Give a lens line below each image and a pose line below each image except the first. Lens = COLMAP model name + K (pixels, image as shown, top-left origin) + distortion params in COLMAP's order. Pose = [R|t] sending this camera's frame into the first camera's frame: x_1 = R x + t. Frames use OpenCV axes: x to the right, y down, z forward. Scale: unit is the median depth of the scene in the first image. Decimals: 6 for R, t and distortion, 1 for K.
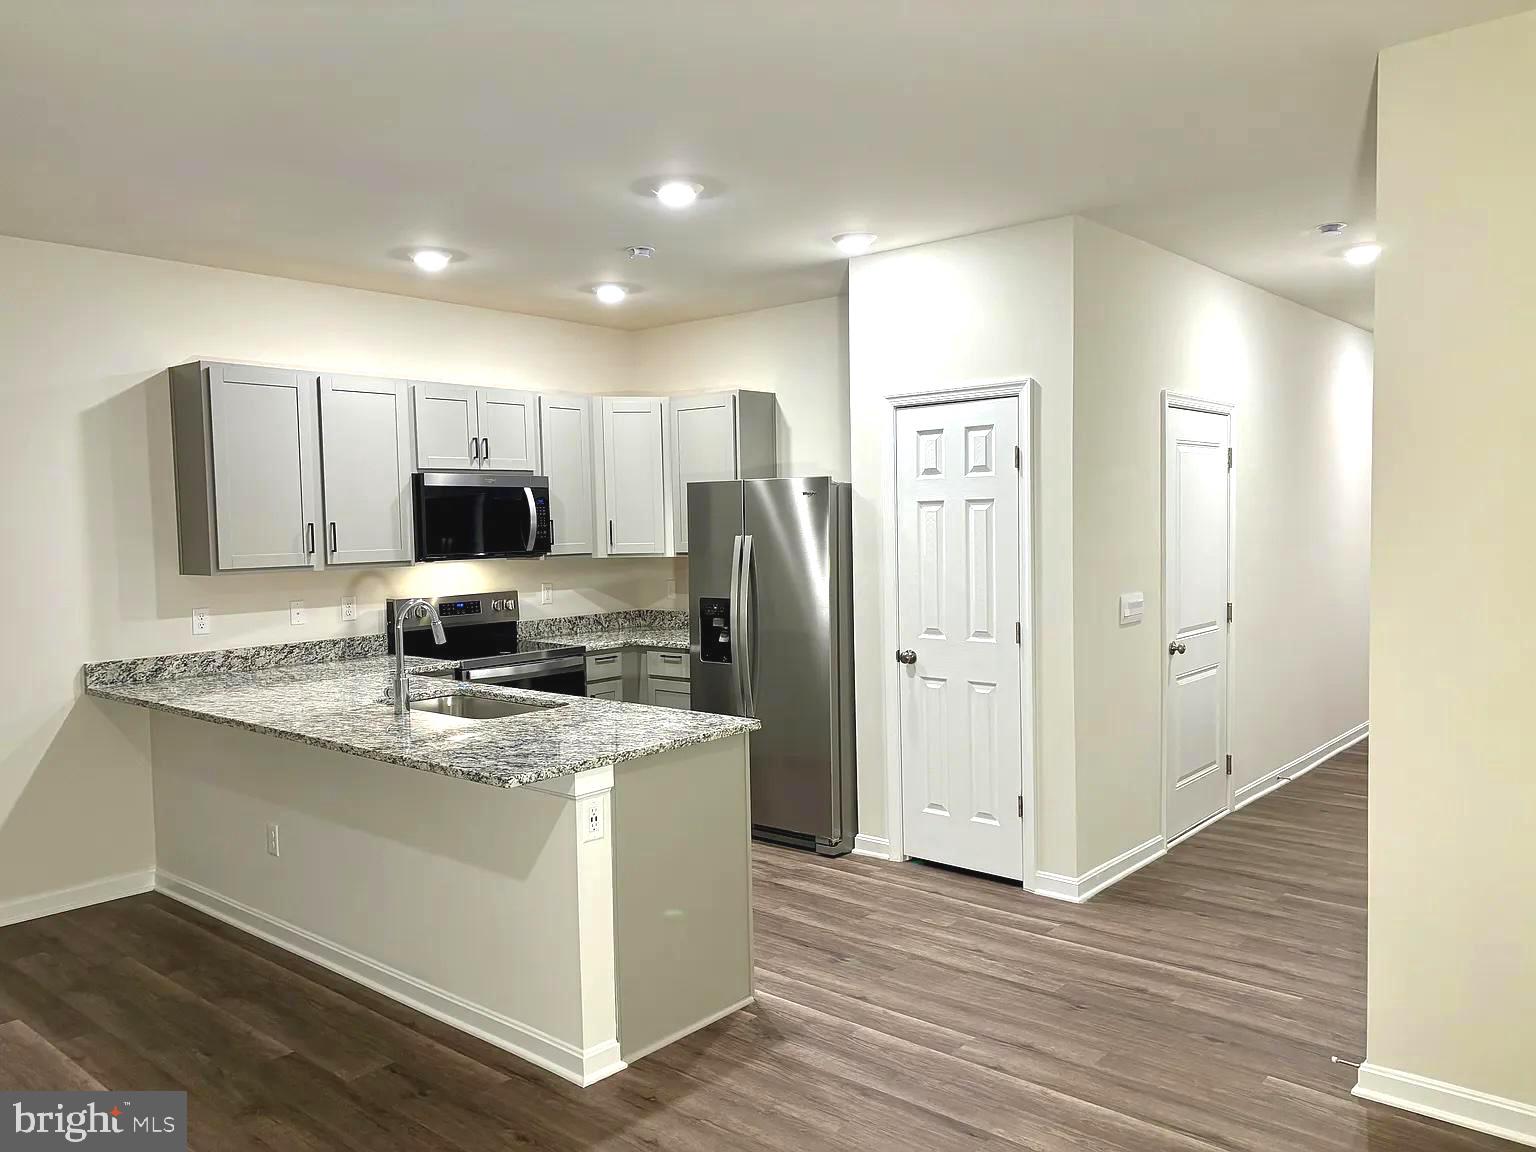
lens RADIAL K [[1172.5, 0, 768.0], [0, 1172.5, 576.0], [0, 0, 1]] dist [0.029435, -0.003820]
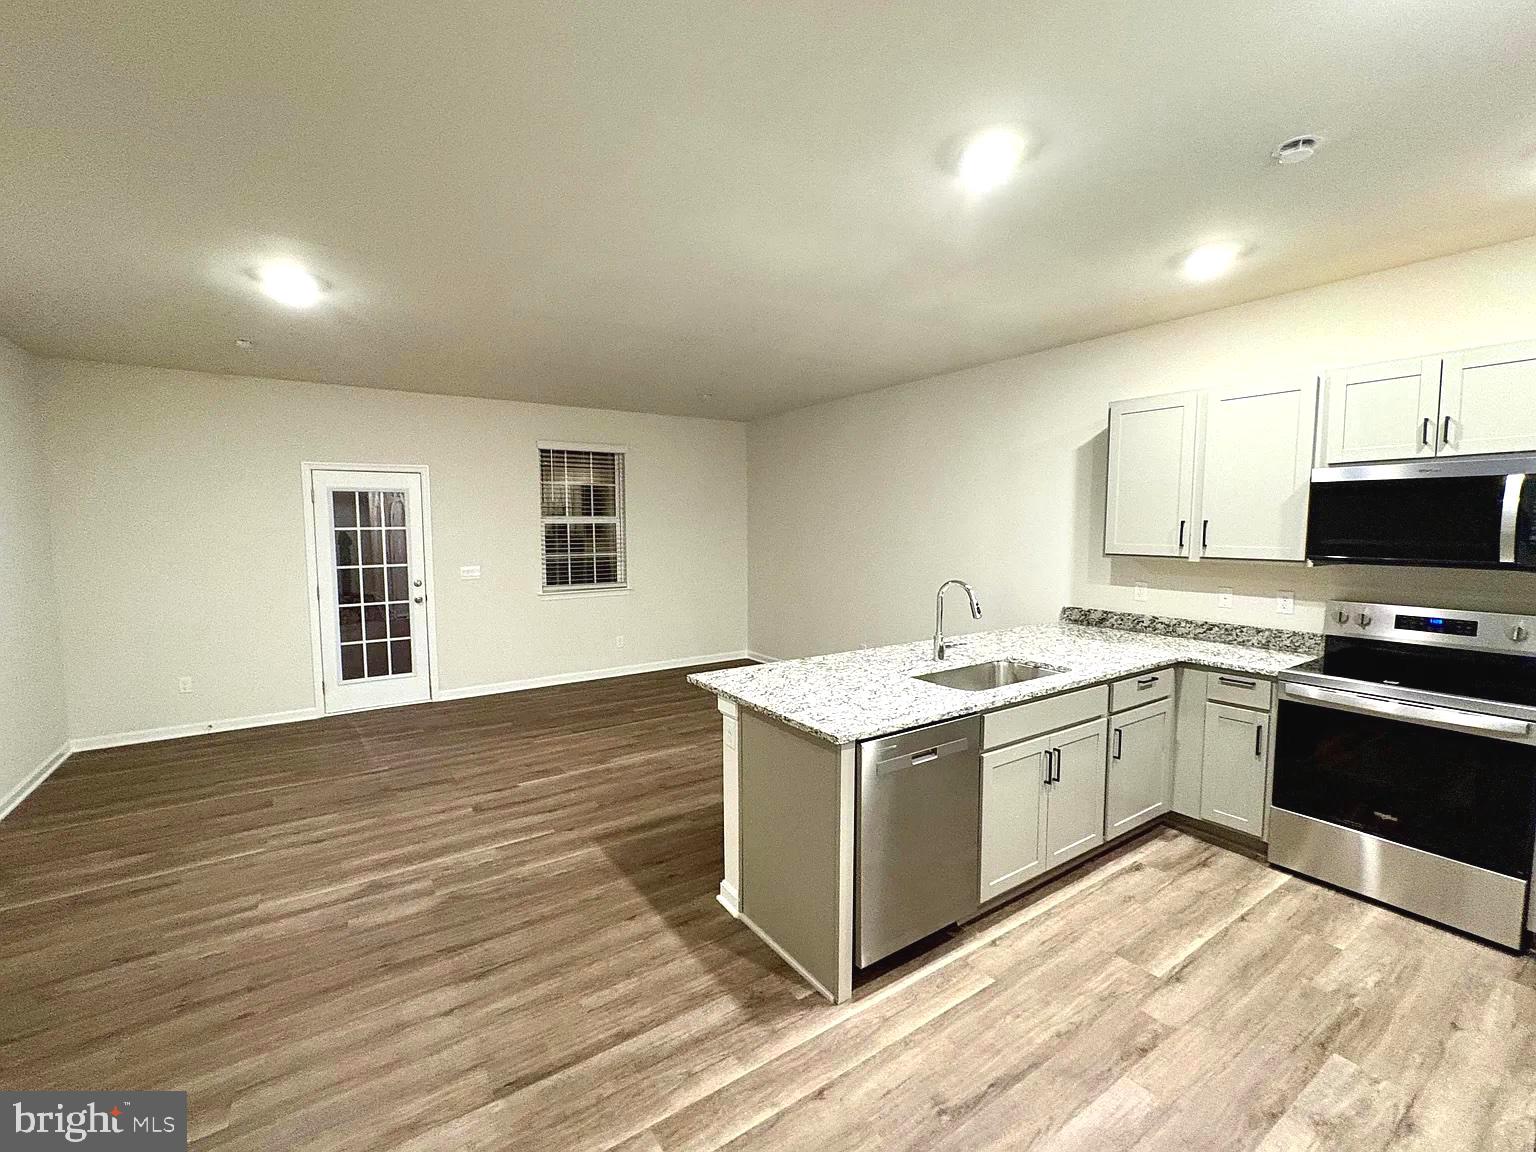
lens RADIAL K [[650.9, 0, 739.2], [0, 650.9, 575.0], [0, 0, 1]] dist [0.001546, 0.000225]
pose [[-0.284491, 0.096898, -0.953769, 0.381795], [-0.040064, 0.992808, 0.112814, -0.048528], [0.957841, 0.070307, -0.278563, 0.788437]]
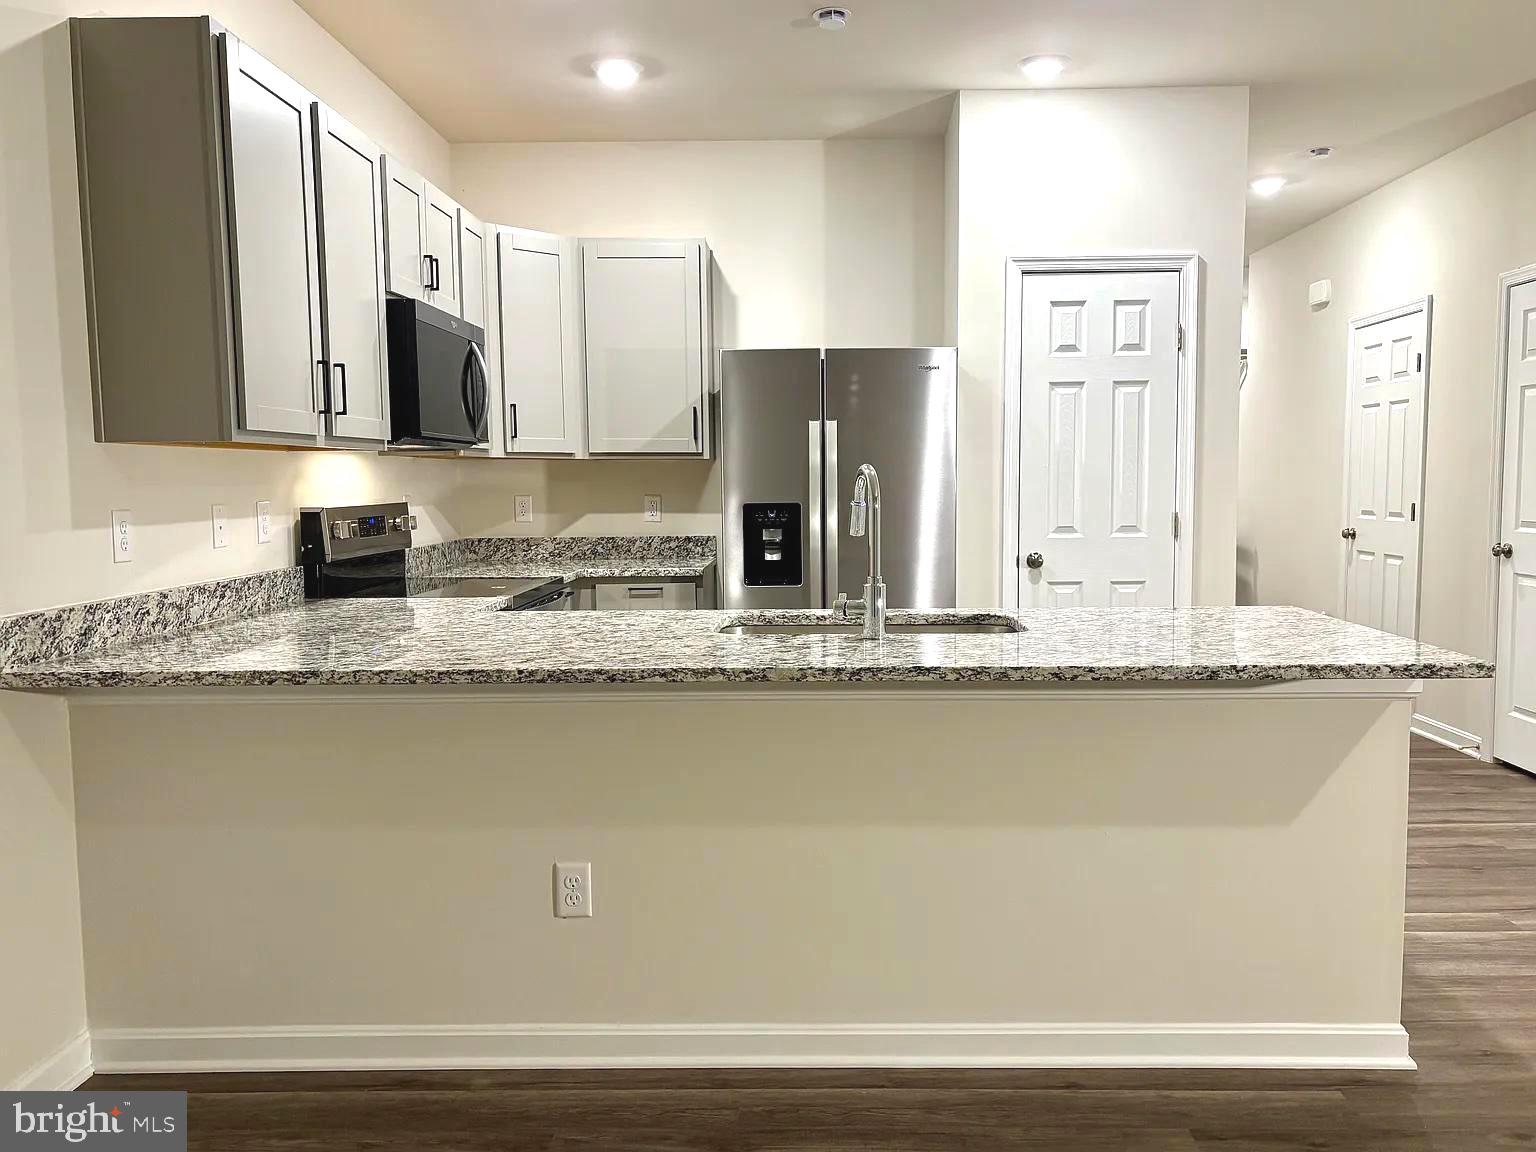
lens RADIAL K [[1239.9, 0, 813.0], [0, 1239.9, 579.6], [0, 0, 1]] dist [0.003458, 0.004772]
pose [[0.764151, -0.042437, 0.643640, -0.618820], [0.027644, 0.999071, 0.033052, 0.049049], [-0.644445, -0.007463, 0.764614, 0.406564]]
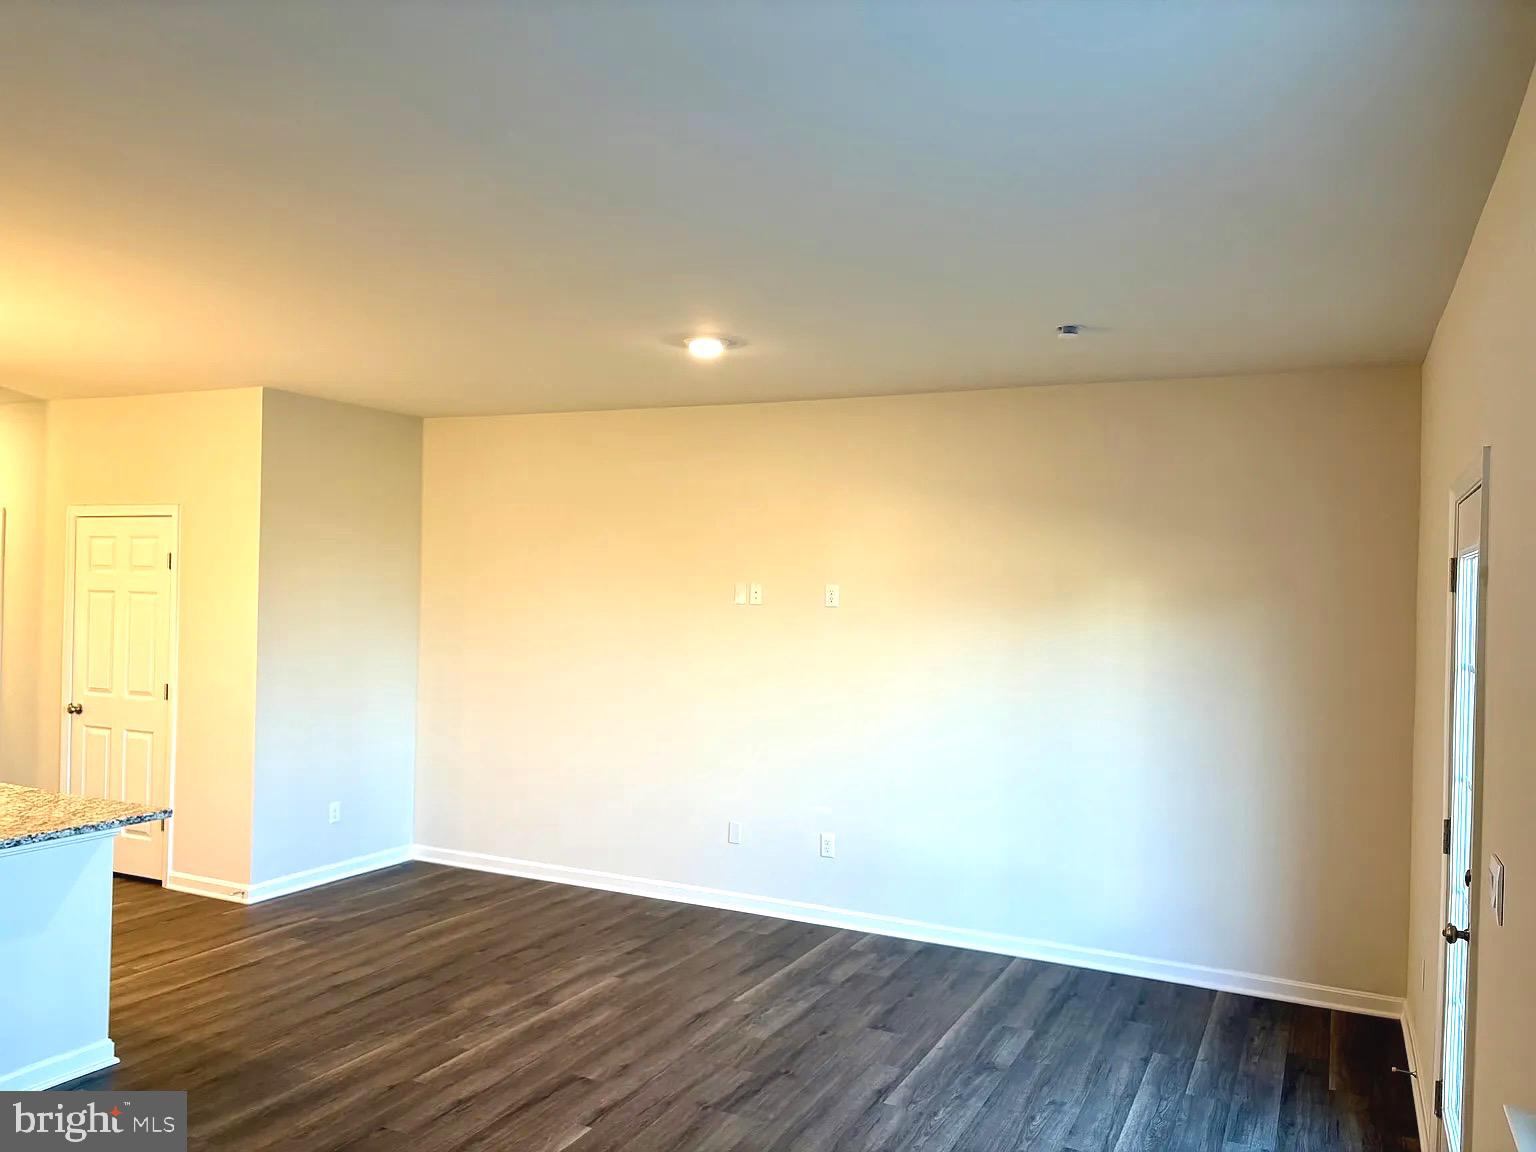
lens RADIAL K [[1172.5, 0, 768.0], [0, 1172.5, 576.0], [0, 0, 1]] dist [0.029435, -0.003820]
pose [[-0.255023, 0.021611, 0.966694, -1.010478], [0.031053, 0.999418, -0.014151, -0.031610], [-0.966436, 0.026410, -0.255545, 0.407771]]
